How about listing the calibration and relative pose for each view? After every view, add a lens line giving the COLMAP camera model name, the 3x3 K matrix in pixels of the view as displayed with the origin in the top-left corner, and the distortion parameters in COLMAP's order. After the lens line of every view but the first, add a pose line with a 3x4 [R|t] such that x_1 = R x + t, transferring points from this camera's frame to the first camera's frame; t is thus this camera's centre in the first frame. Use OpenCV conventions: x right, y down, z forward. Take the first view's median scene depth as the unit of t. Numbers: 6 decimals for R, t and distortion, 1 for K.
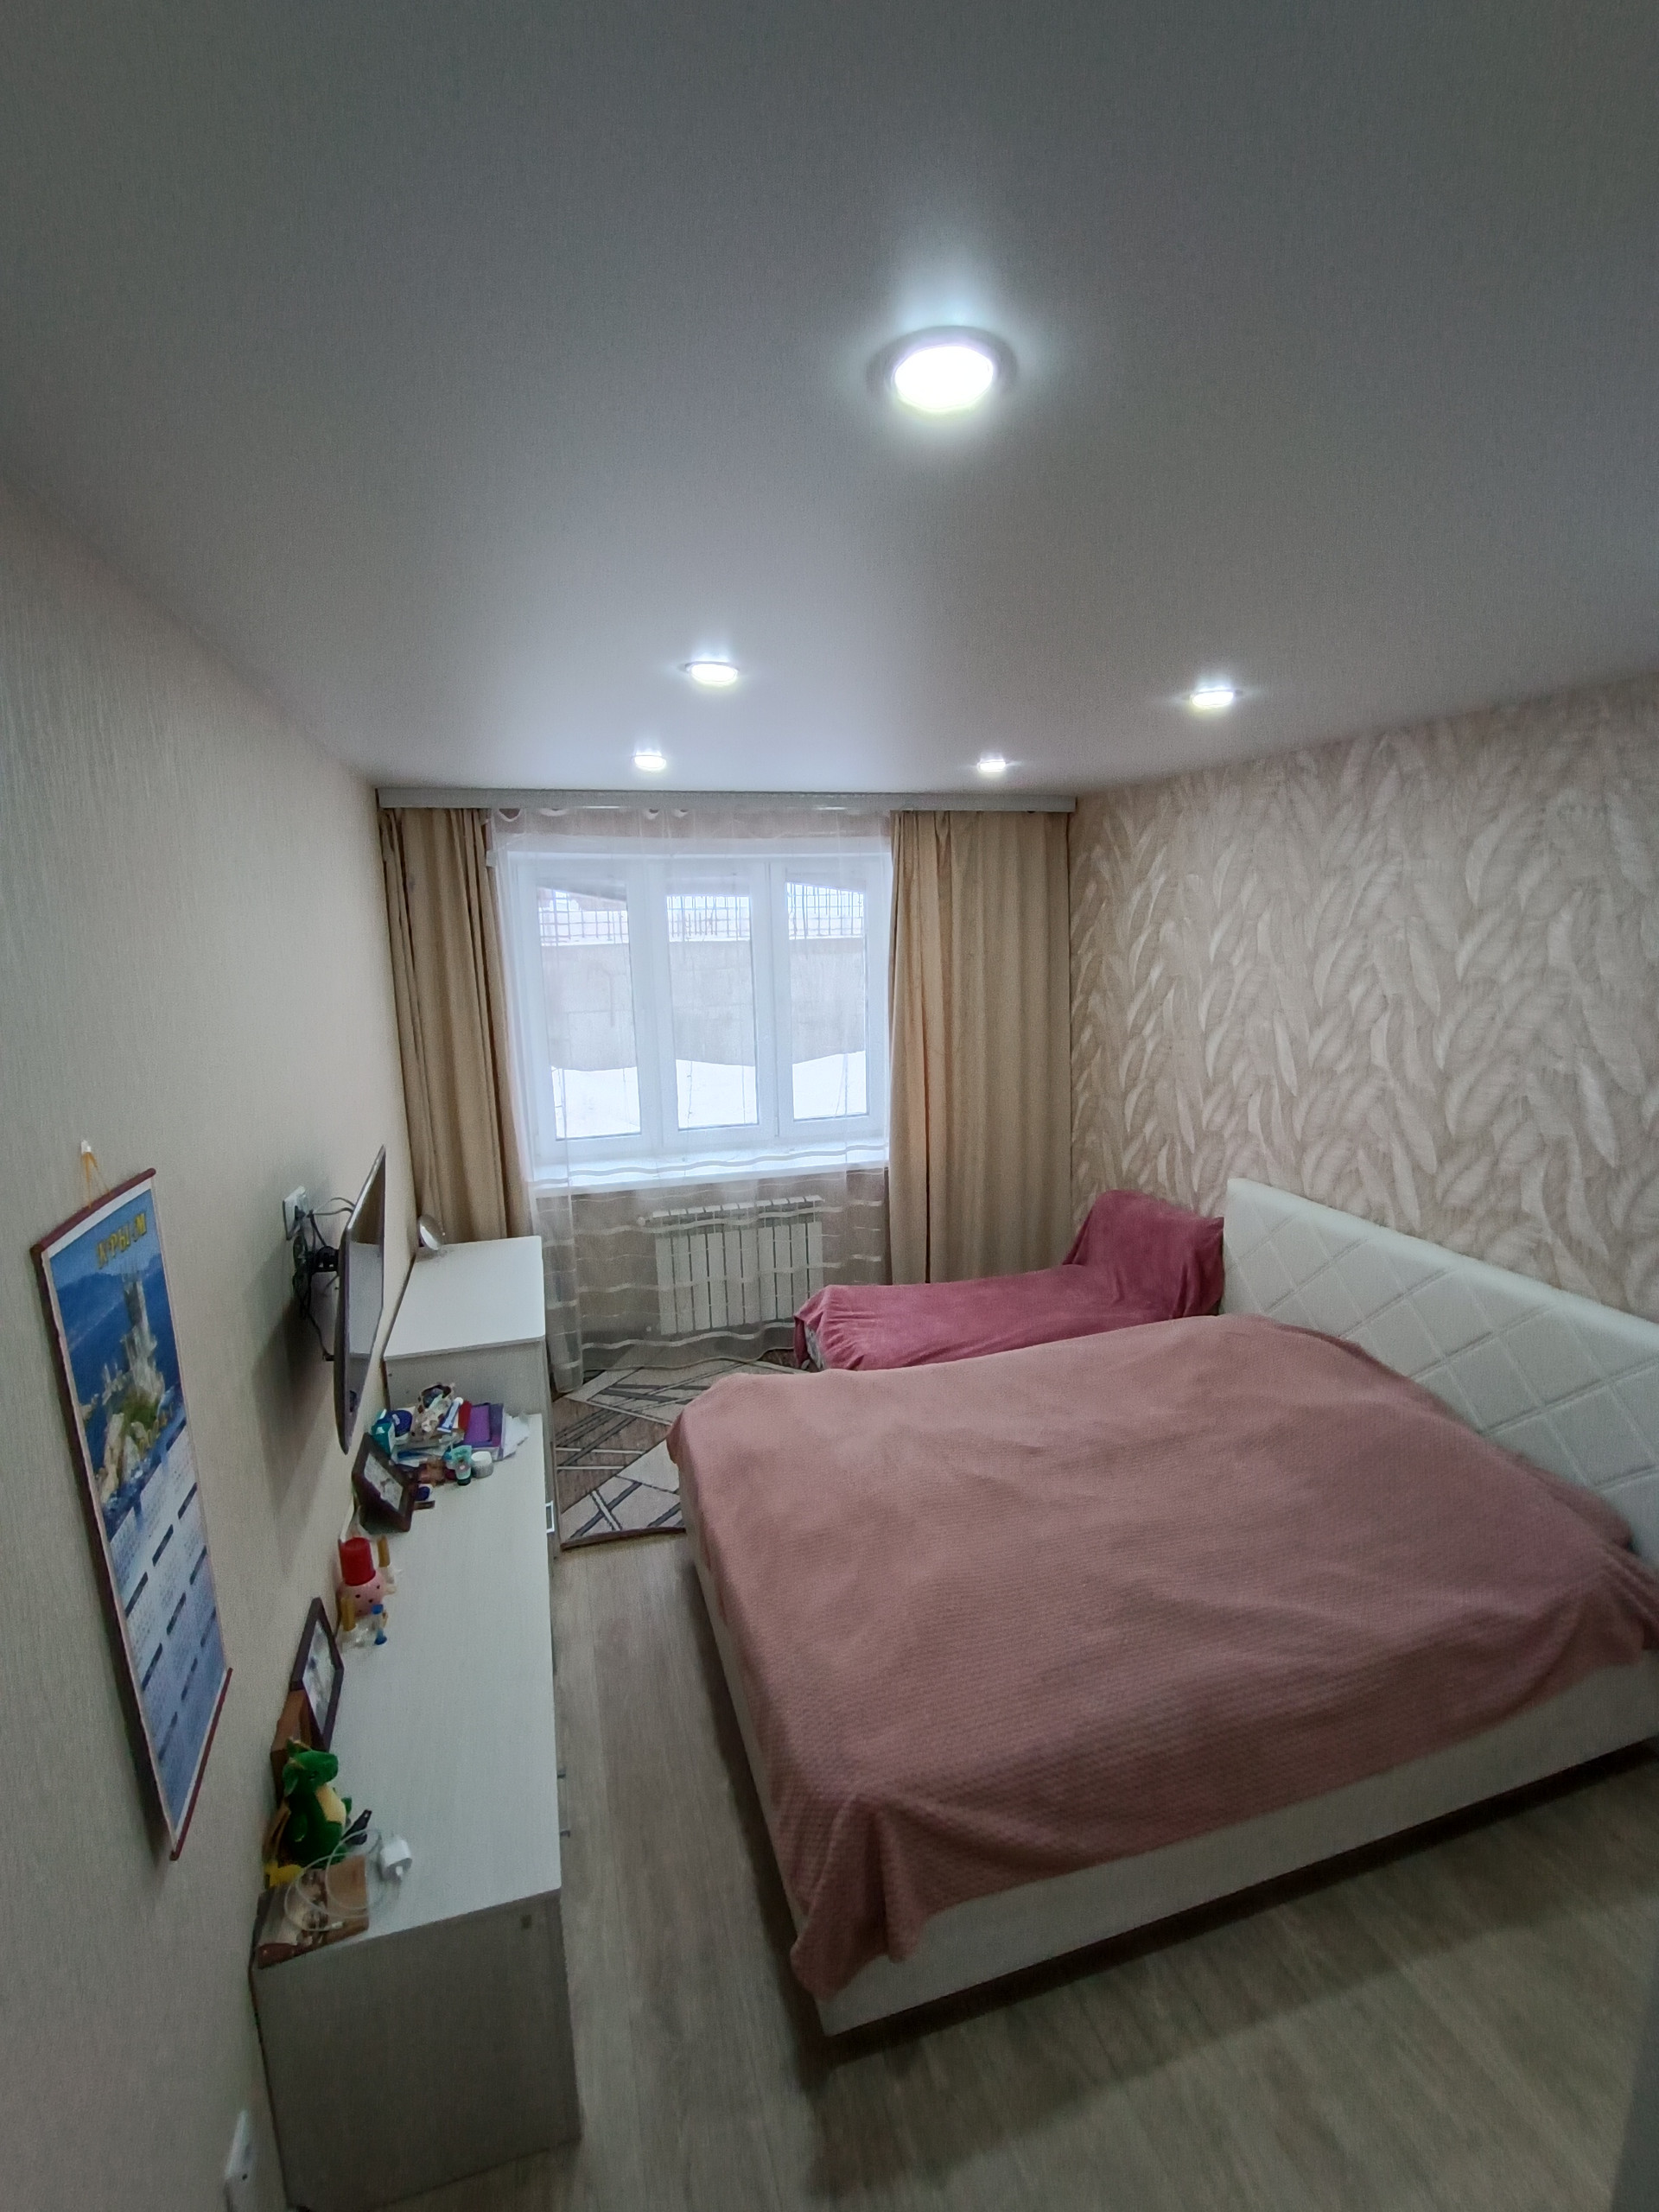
lens RADIAL K [[992.0, 0, 819.3], [0, 992.0, 1110.9], [0, 0, 1]] dist [-0.018023, 0.003619]
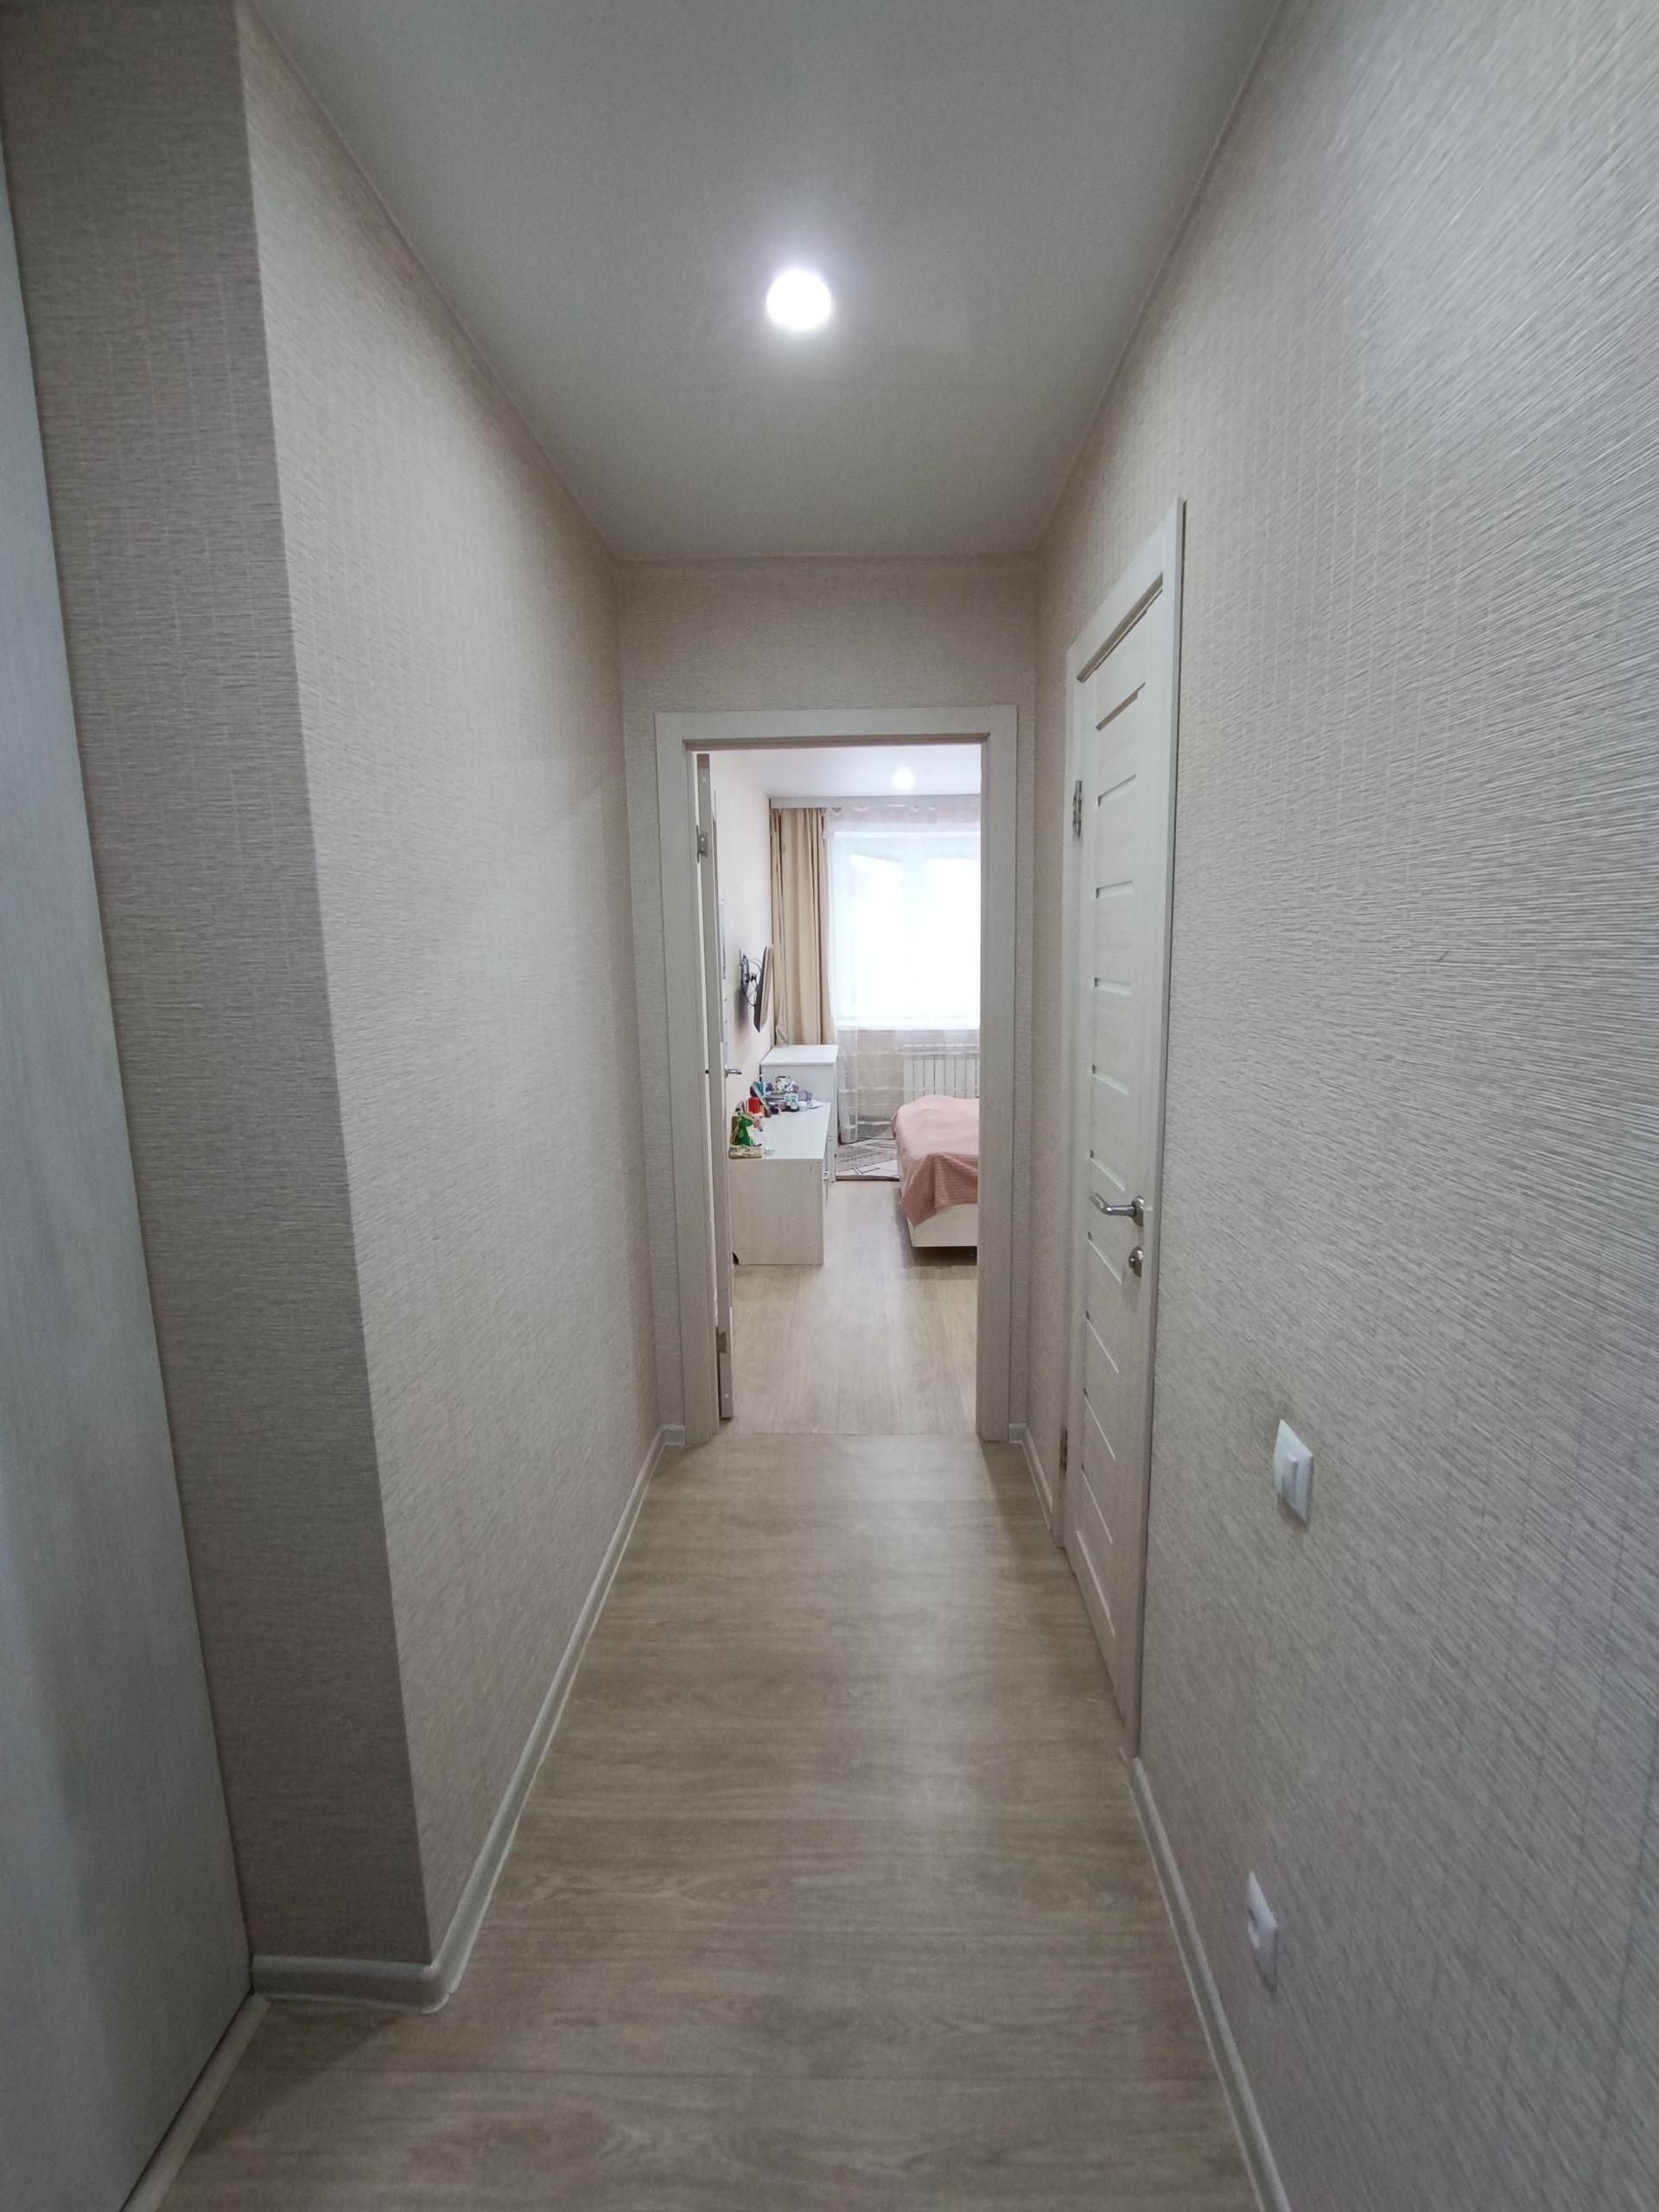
lens RADIAL K [[992.0, 0, 831.4], [0, 992.0, 1095.0], [0, 0, 1]] dist [-0.018023, 0.003619]
pose [[0.952602, 0.057056, -0.298820, 0.235060], [-0.064589, 0.997793, -0.015384, 0.232790], [0.297283, 0.033956, 0.954185, -0.674583]]
